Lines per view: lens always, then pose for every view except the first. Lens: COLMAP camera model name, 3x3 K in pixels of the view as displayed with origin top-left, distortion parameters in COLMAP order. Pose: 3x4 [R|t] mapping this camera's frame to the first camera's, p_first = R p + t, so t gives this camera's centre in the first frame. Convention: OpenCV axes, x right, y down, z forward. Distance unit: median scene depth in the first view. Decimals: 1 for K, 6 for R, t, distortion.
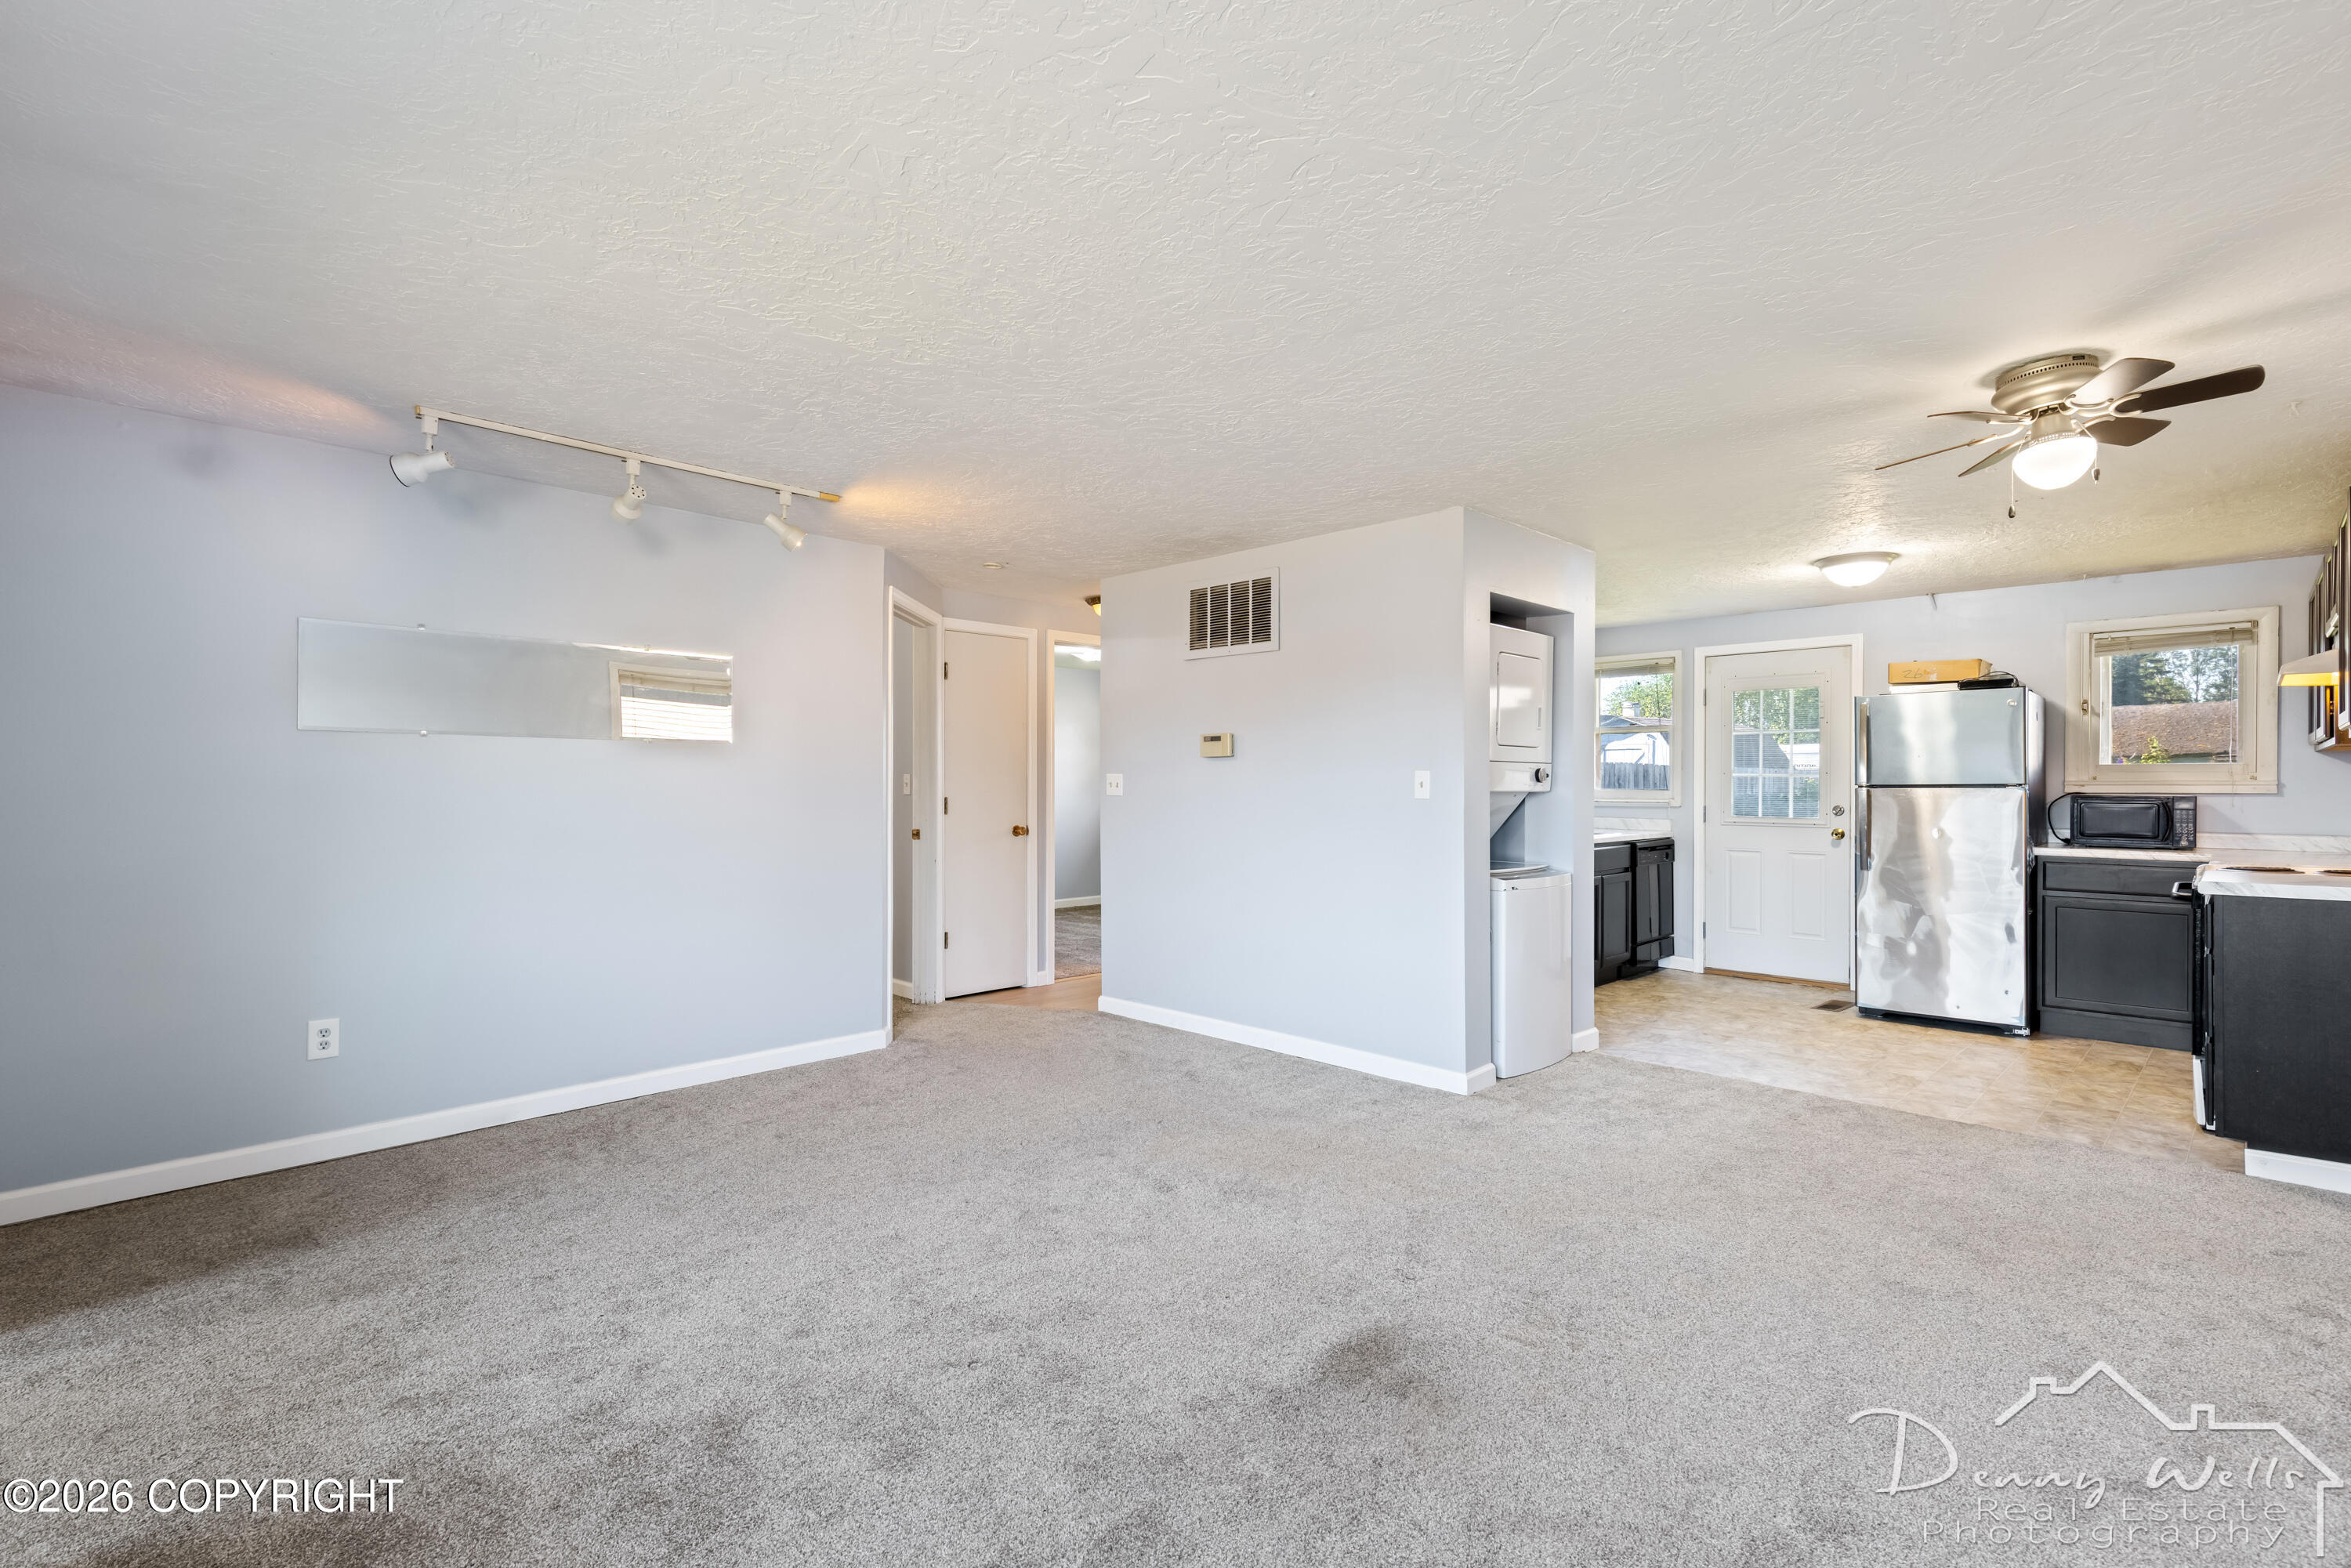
lens RADIAL K [[1065.9, 0, 1170.0], [0, 1065.9, 786.2], [0, 0, 1]] dist [-0.004138, -0.000676]
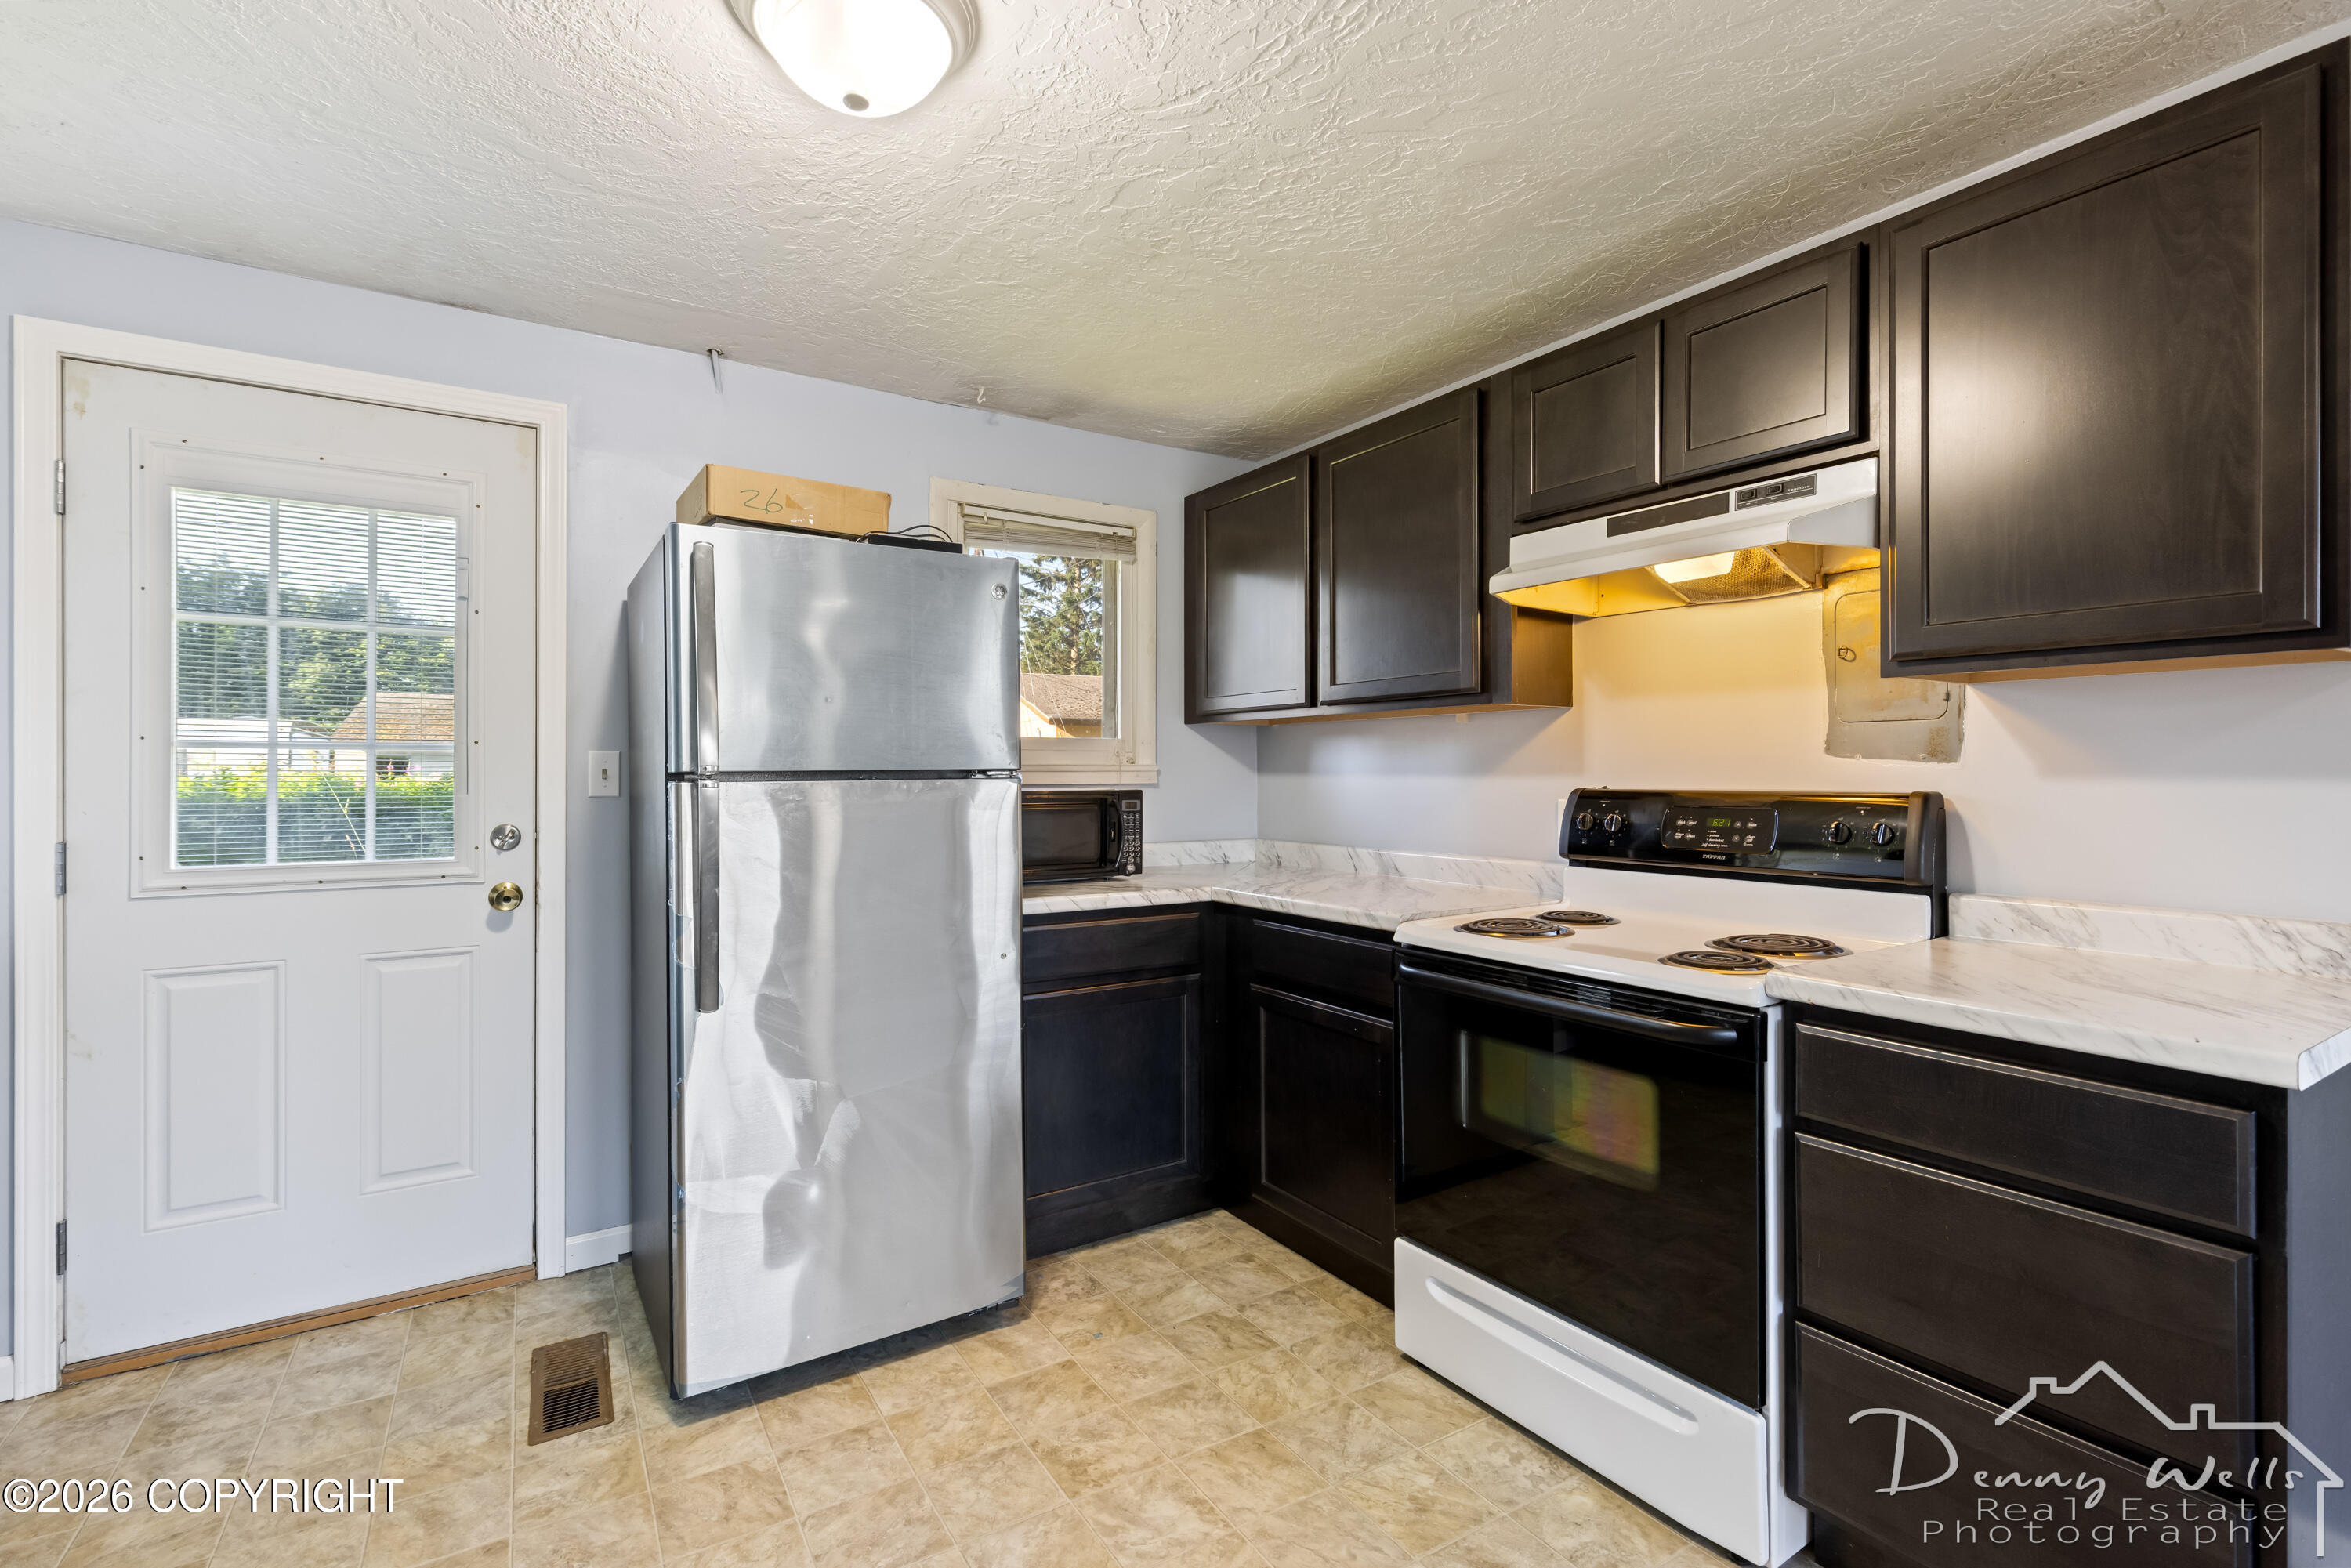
lens RADIAL K [[1065.9, 0, 1165.7], [0, 1065.9, 770.1], [0, 0, 1]] dist [-0.004138, -0.000676]
pose [[0.212242, 0.001447, 0.977216, 0.325520], [0.000617, 0.999999, -0.001615, -0.001161], [-0.977217, 0.000946, 0.212240, 0.746974]]
